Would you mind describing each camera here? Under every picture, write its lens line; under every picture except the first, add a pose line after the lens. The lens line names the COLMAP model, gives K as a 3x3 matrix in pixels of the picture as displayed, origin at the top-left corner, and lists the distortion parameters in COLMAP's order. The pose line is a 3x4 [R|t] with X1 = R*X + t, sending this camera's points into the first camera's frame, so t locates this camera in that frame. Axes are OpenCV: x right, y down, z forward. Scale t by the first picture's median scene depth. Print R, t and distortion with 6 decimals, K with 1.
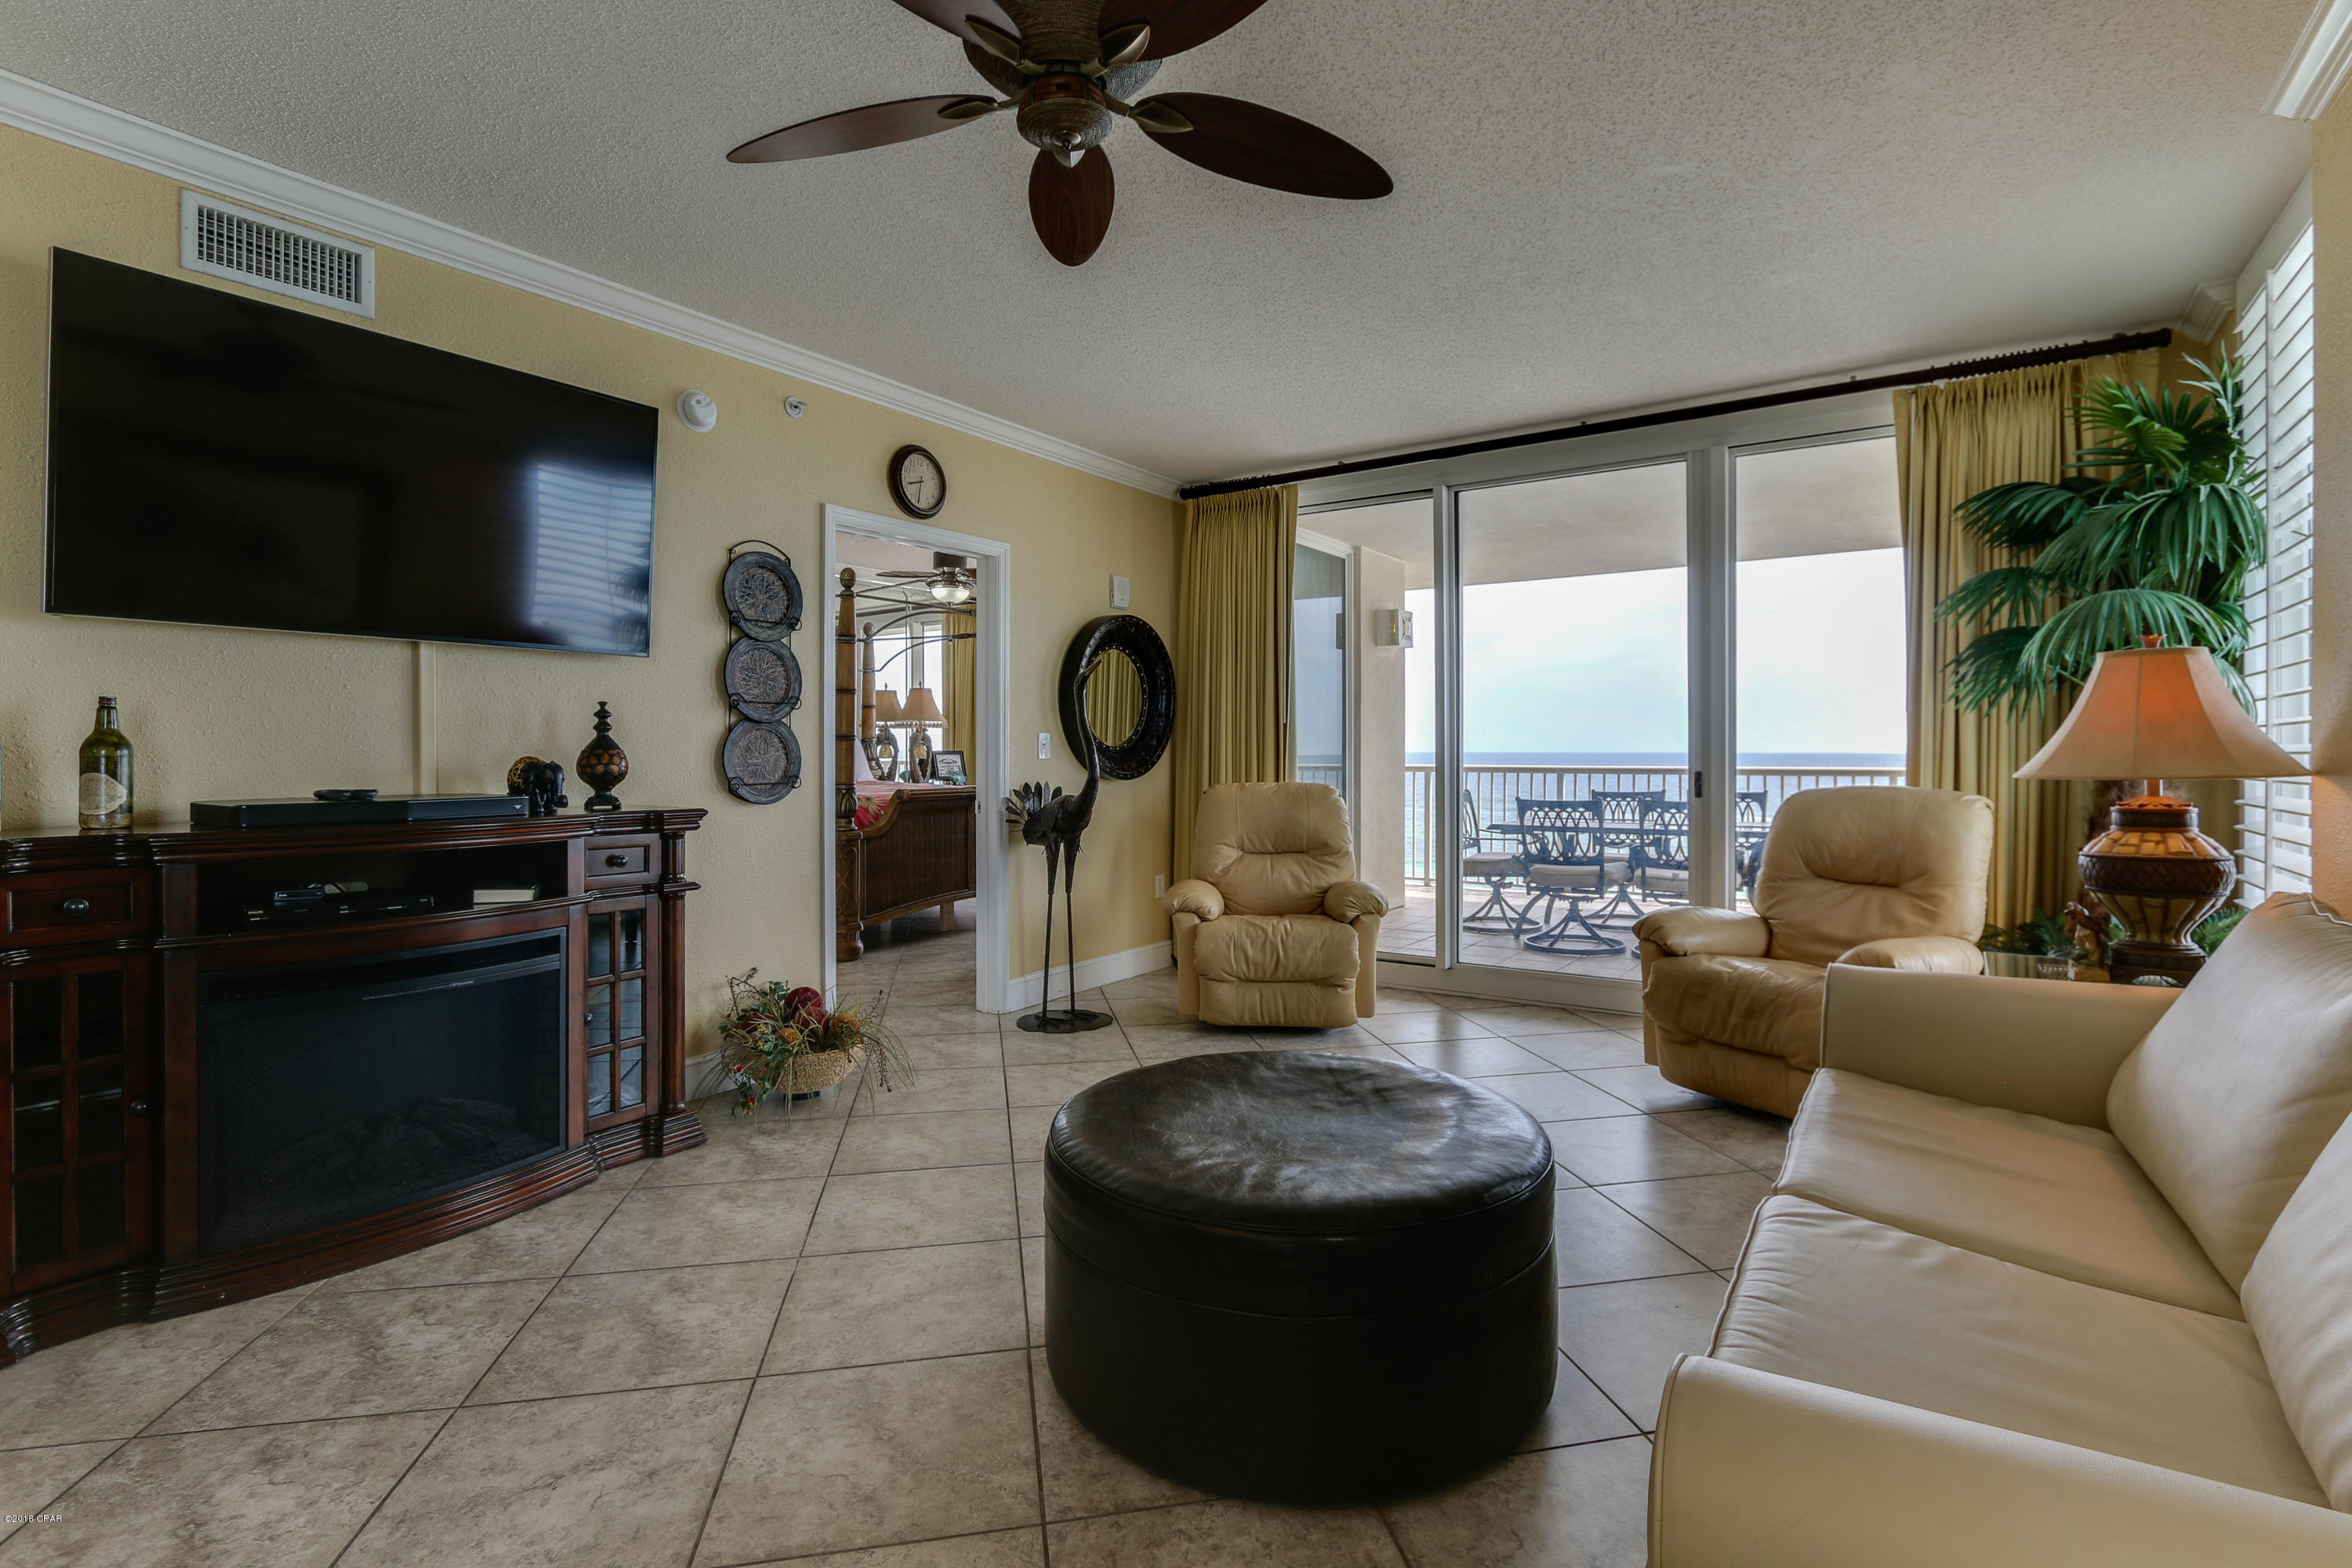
lens RADIAL K [[1104.4, 0, 1204.2], [0, 1104.4, 754.2], [0, 0, 1]] dist [-0.015895, 0.000302]
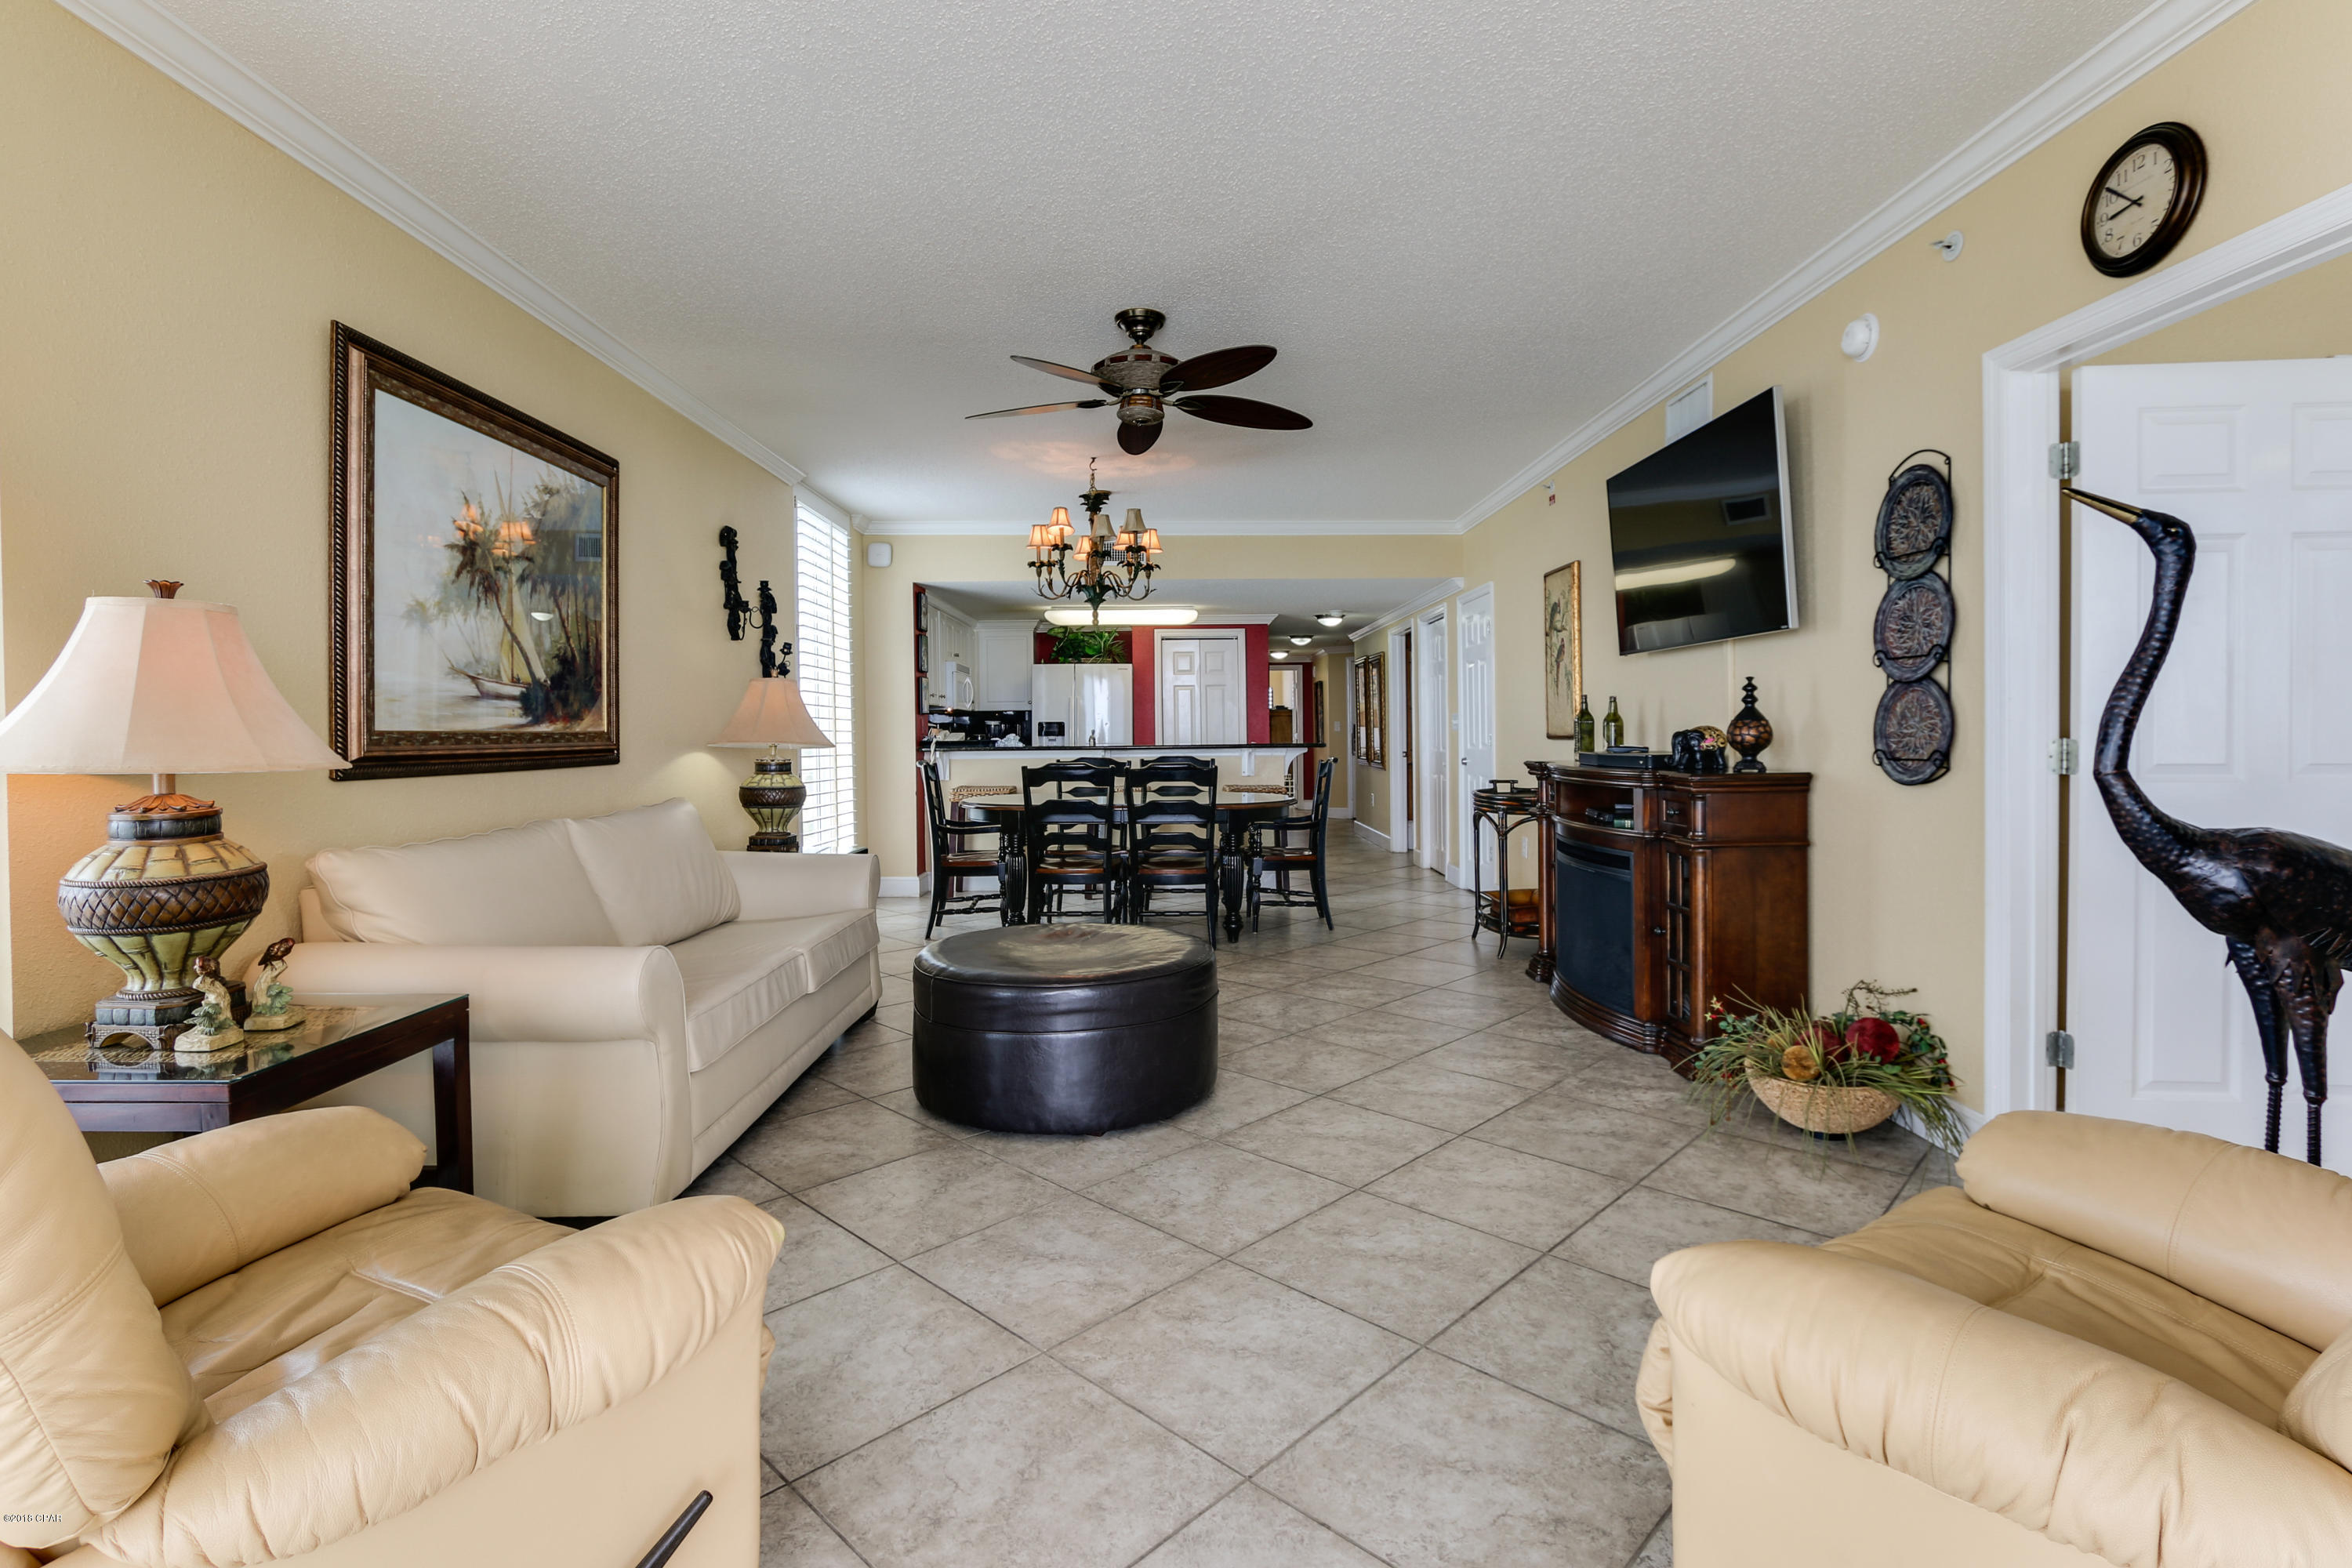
lens RADIAL K [[1112.1, 0, 1176.7], [0, 1112.1, 729.5], [0, 0, 1]] dist [-0.018355, 0.000487]
pose [[-0.830845, 0.009333, -0.556426, 0.416697], [0.010372, 0.999945, 0.001285, -0.001023], [0.556407, -0.004704, -0.830896, 1.183290]]
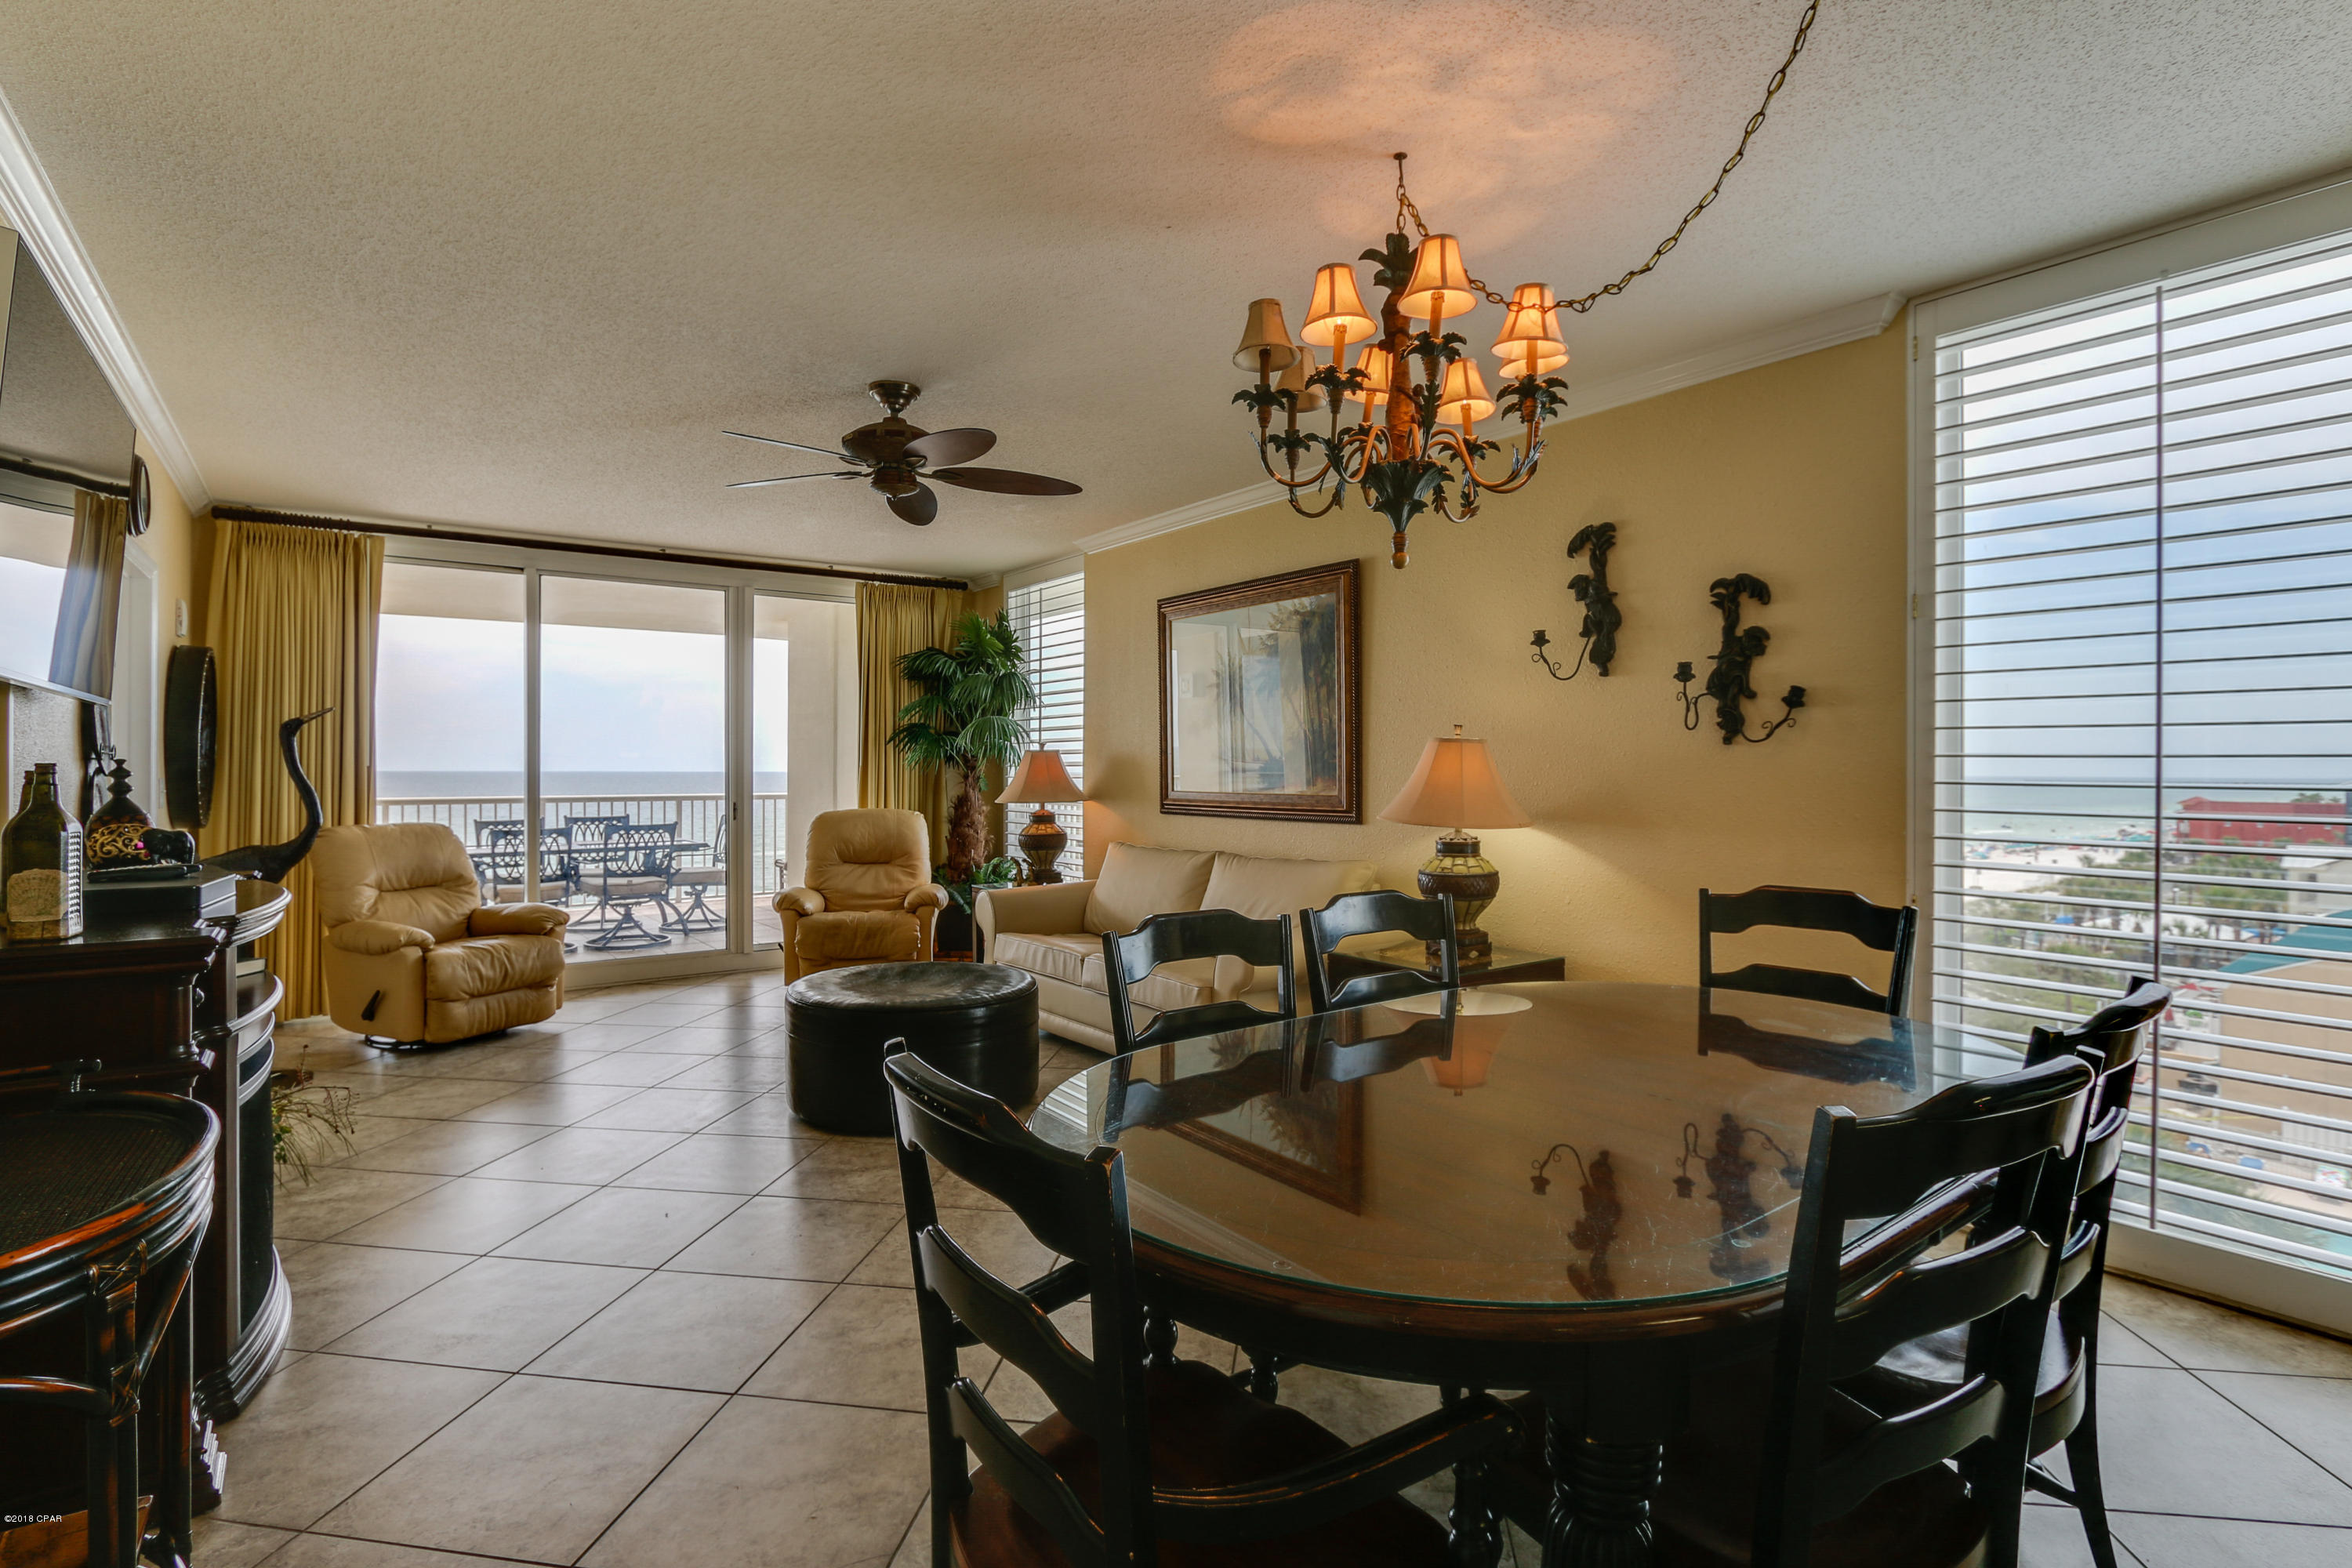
lens RADIAL K [[1103.3, 0, 1169.9], [0, 1103.3, 766.0], [0, 0, 1]] dist [-0.022177, 0.000694]
pose [[0.339692, 0.003536, 0.940530, -0.787453], [0.001461, 0.999990, -0.004287, -0.027938], [-0.940536, 0.002830, 0.339683, -0.061155]]
